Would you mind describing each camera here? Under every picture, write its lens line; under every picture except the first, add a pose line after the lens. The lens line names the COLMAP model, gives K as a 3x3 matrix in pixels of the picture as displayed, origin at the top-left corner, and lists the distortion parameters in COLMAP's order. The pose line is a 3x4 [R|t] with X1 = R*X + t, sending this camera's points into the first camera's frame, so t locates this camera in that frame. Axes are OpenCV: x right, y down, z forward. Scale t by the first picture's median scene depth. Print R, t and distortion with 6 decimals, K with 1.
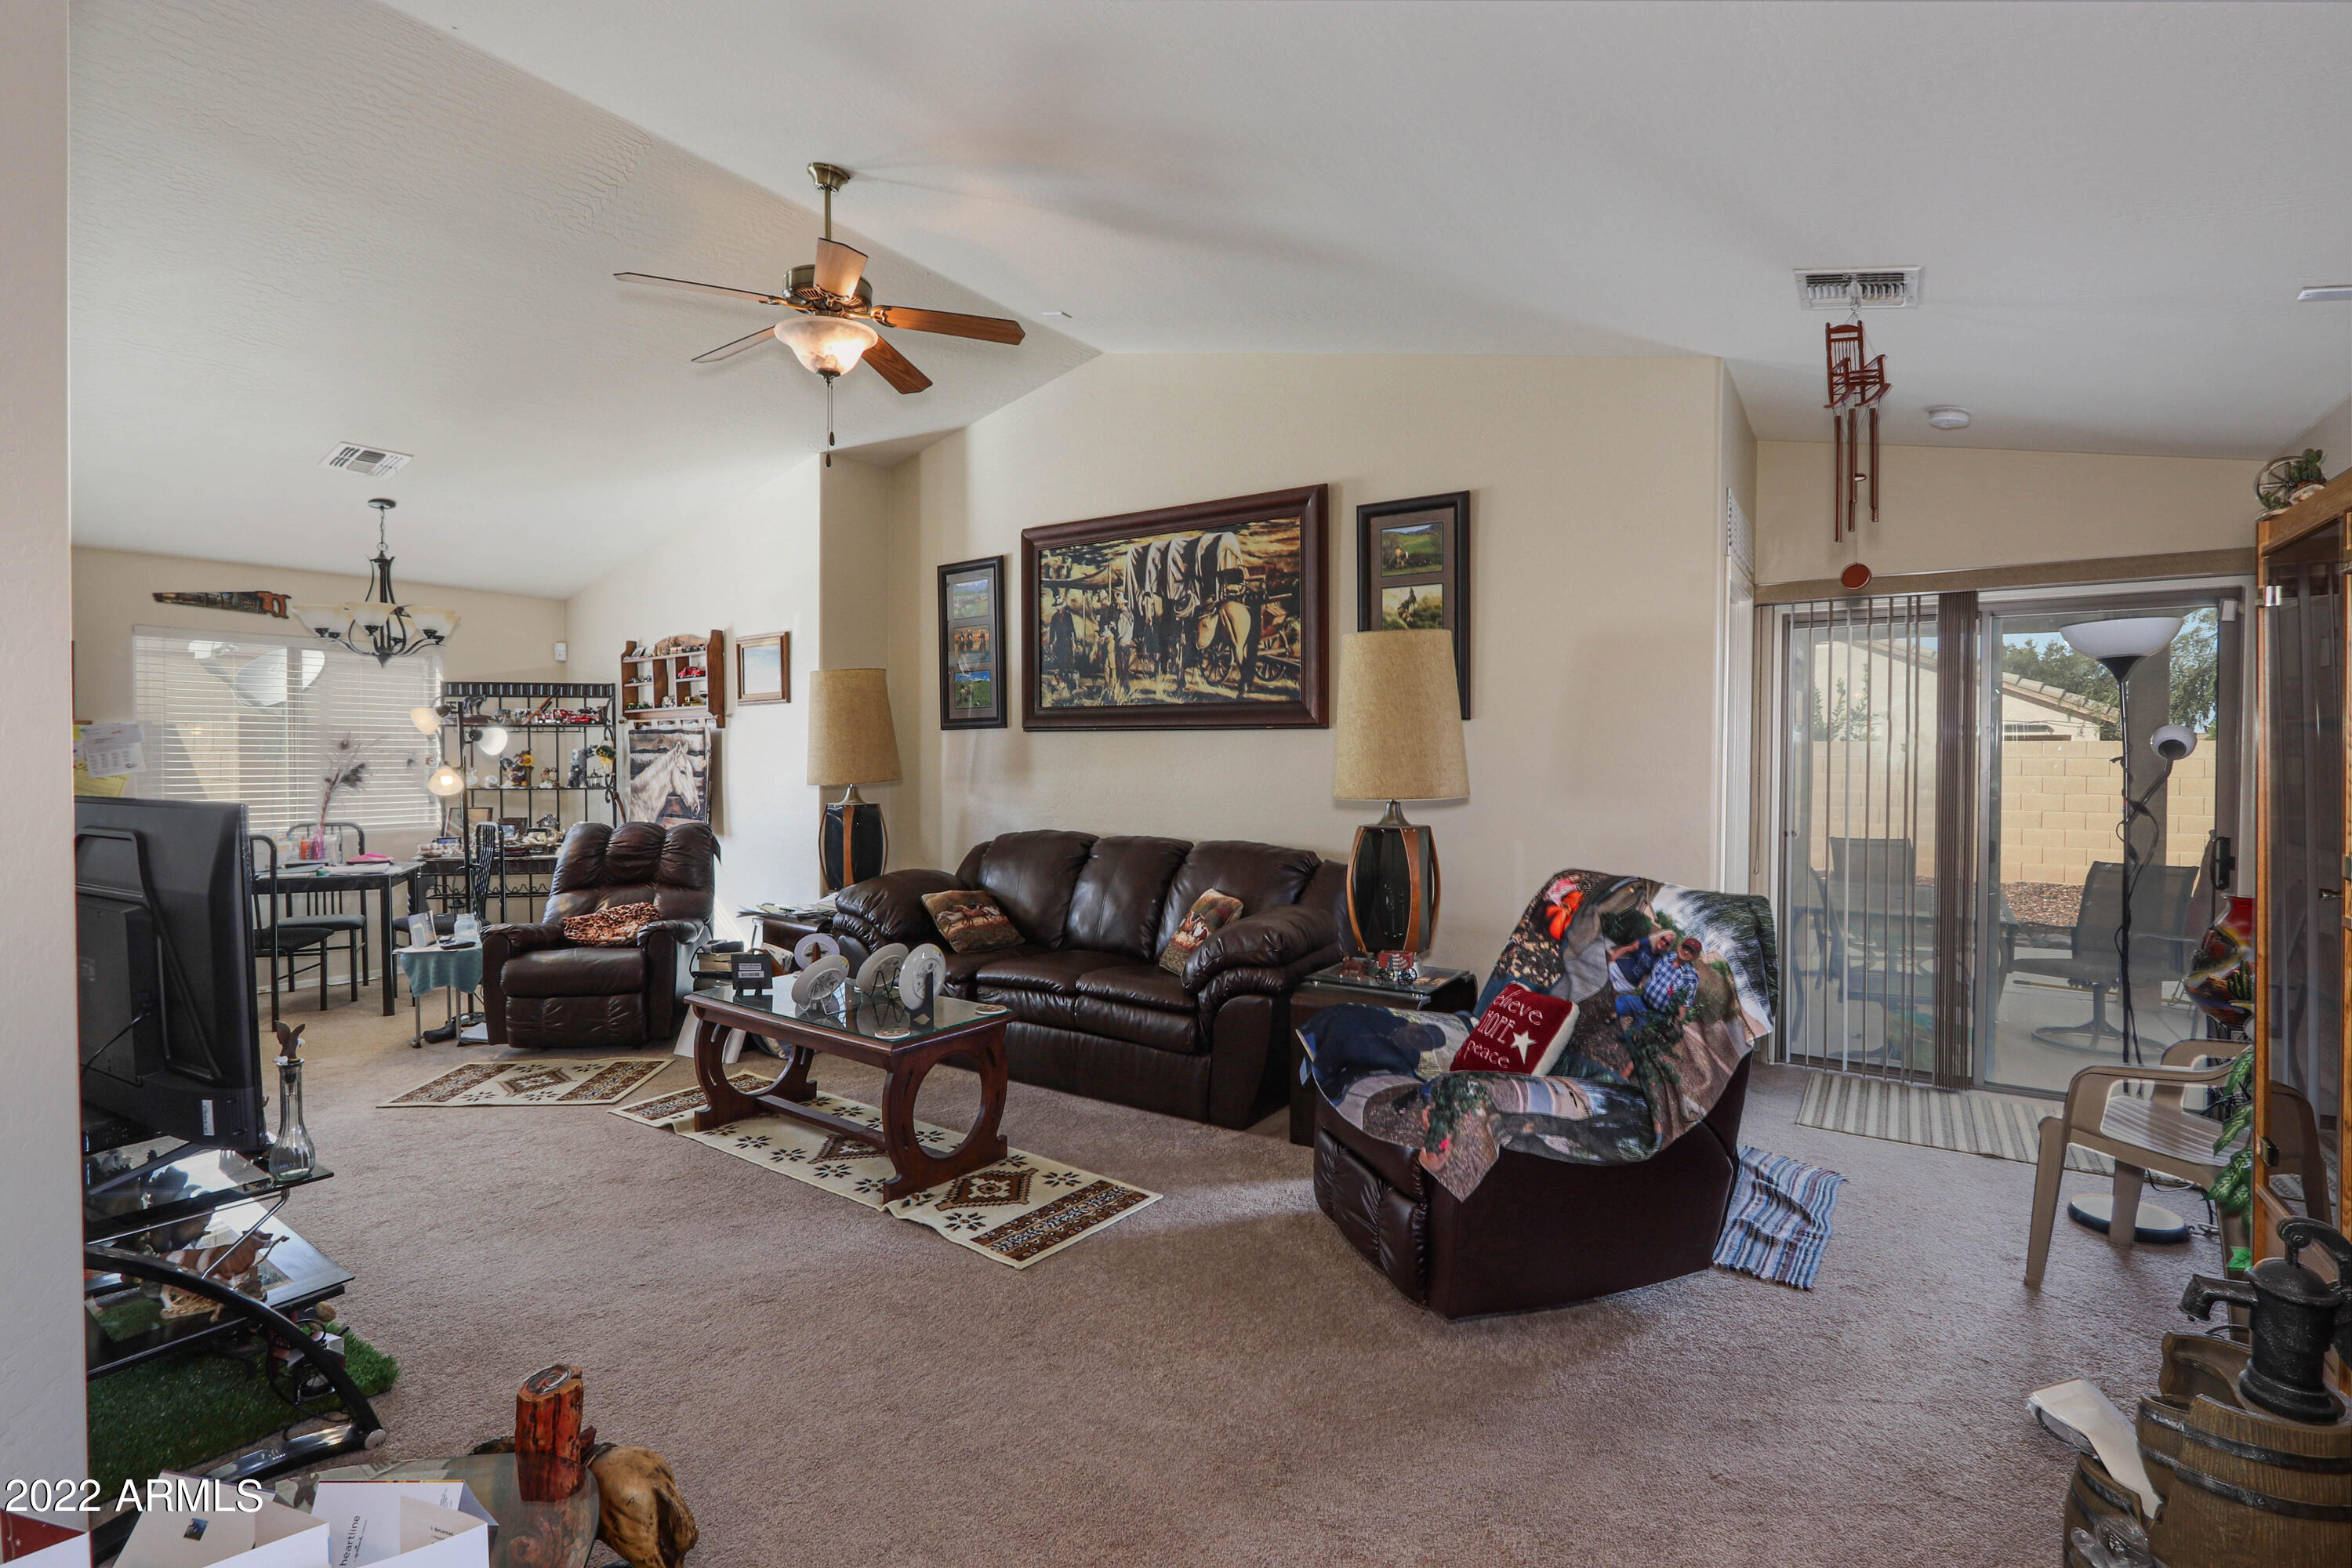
lens RADIAL K [[1098.5, 0, 1176.7], [0, 1098.5, 786.3], [0, 0, 1]] dist [0.000137, -0.000360]
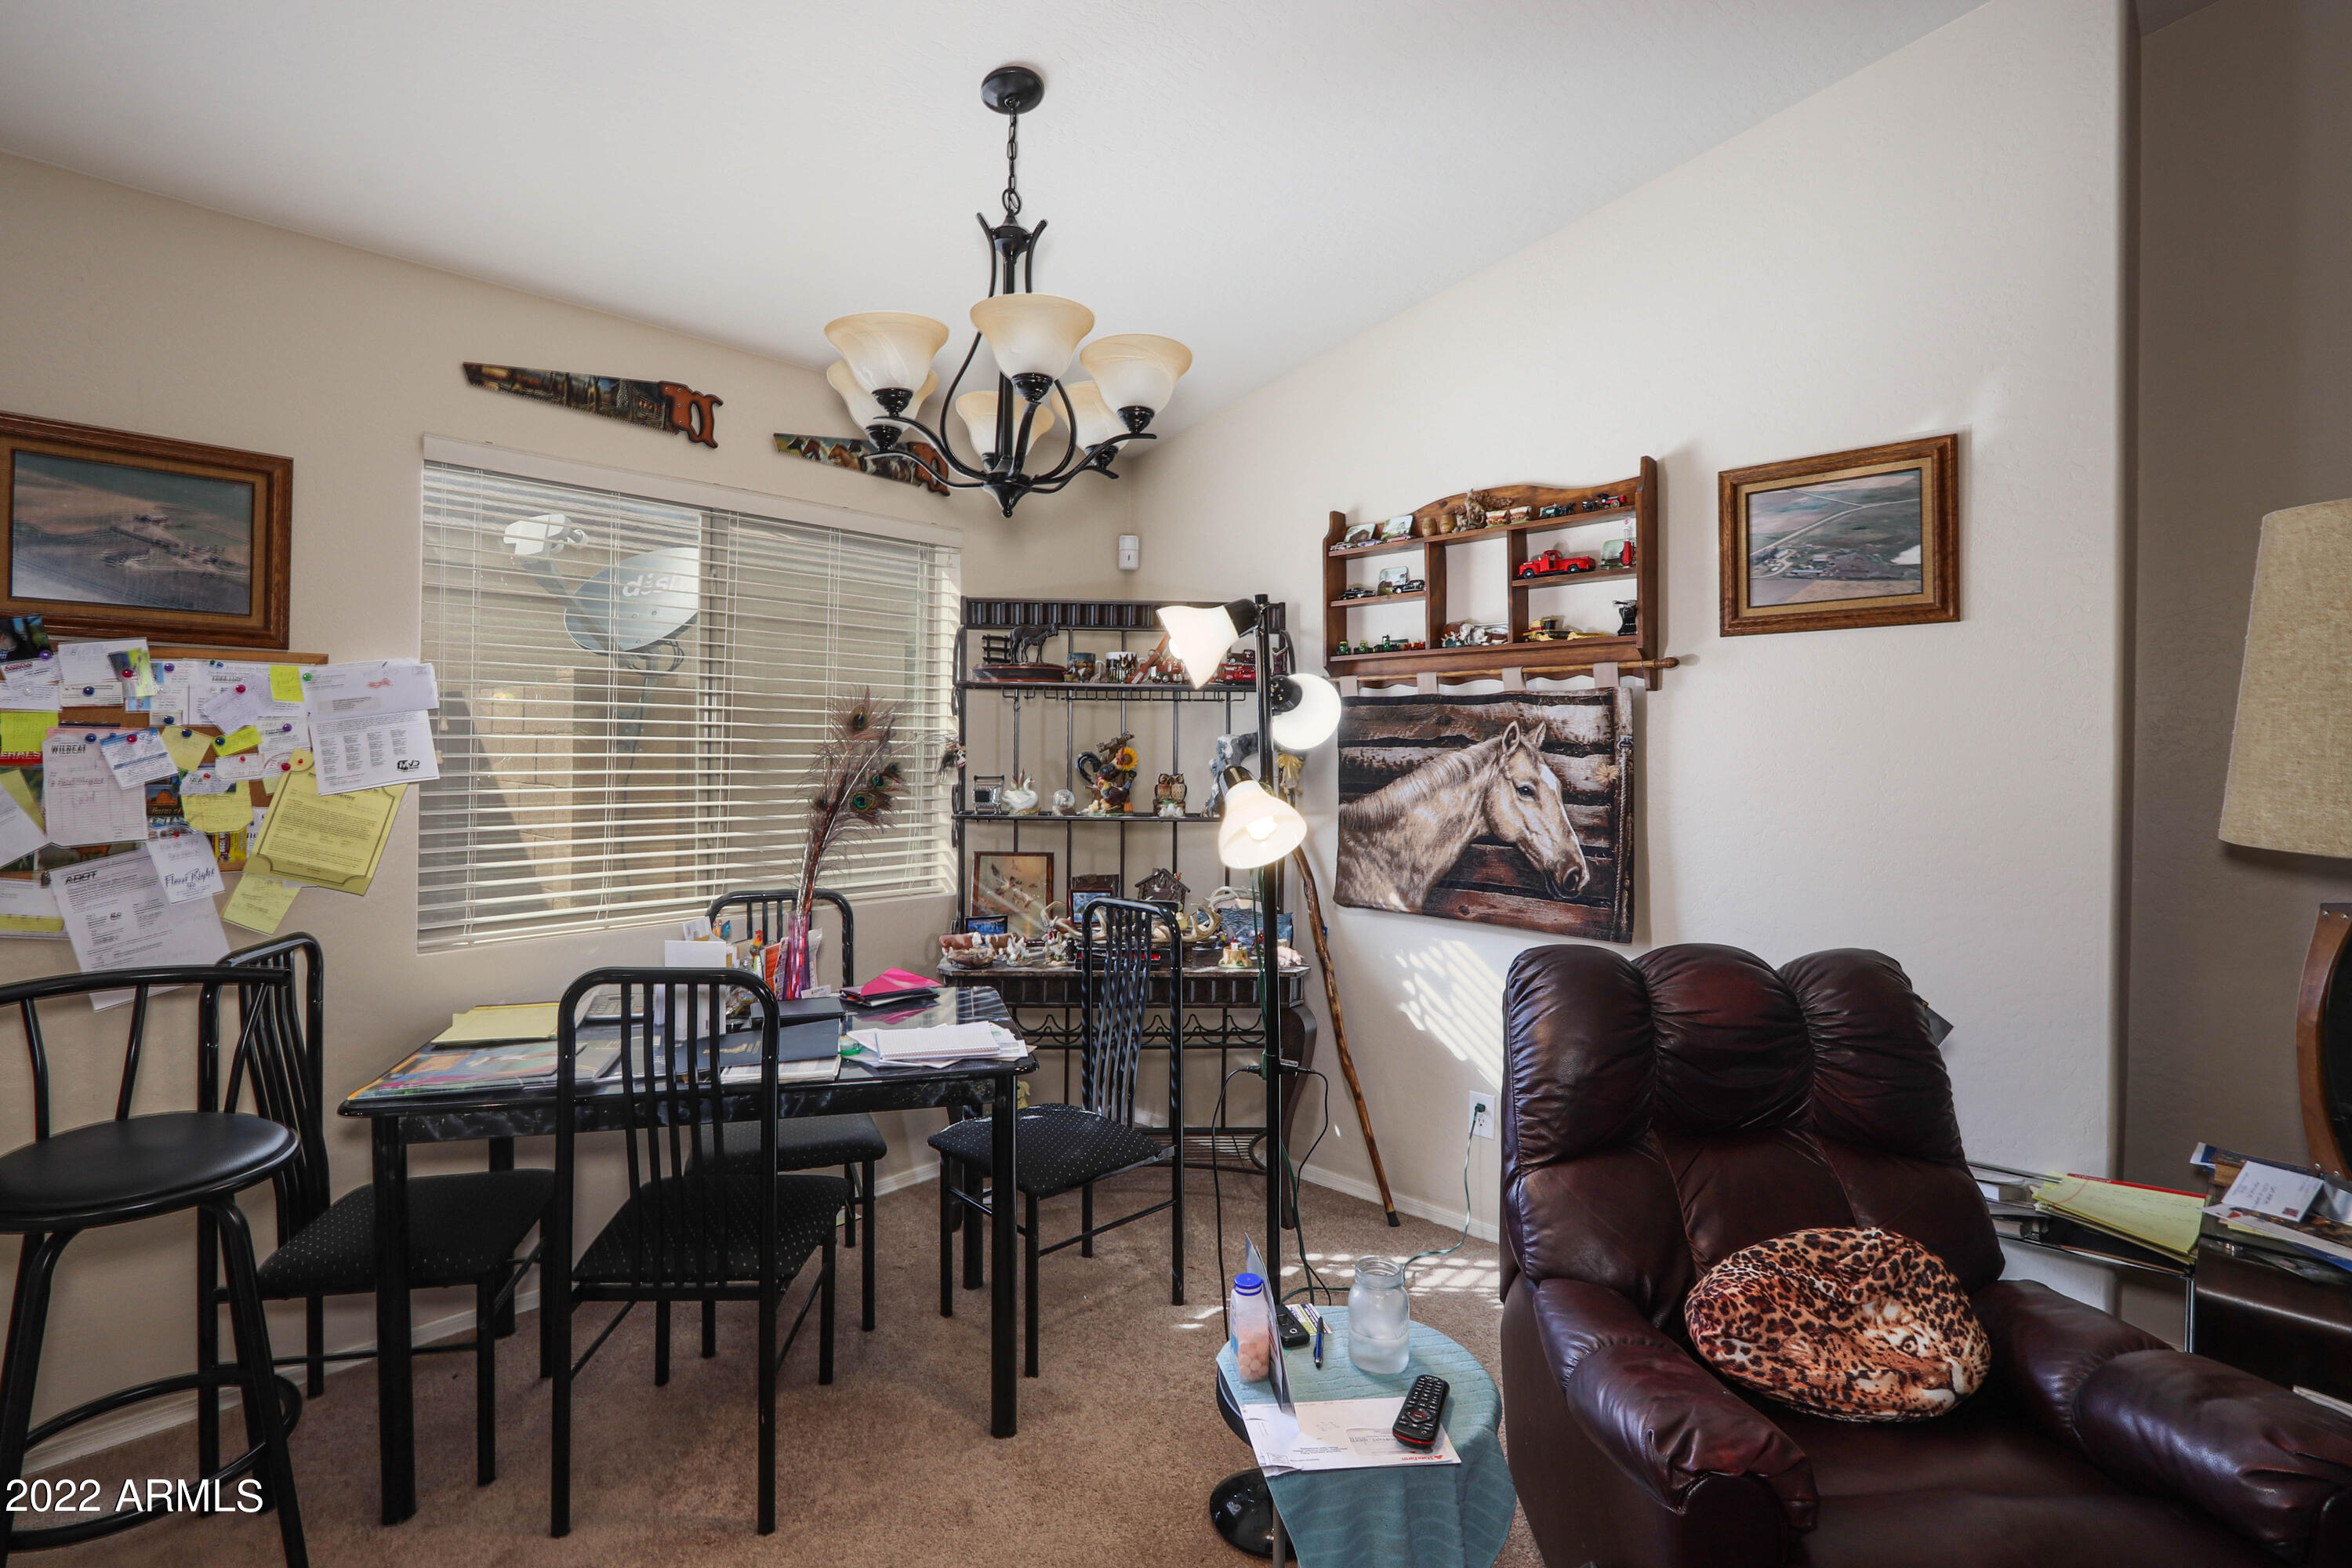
lens RADIAL K [[1098.5, 0, 1175.2], [0, 1098.5, 767.7], [0, 0, 1]] dist [0.000137, -0.000360]
pose [[0.990646, 0.012762, -0.135857, -0.527540], [-0.014430, 0.999832, -0.011298, -0.015080], [0.135690, 0.013153, 0.990664, 0.544178]]
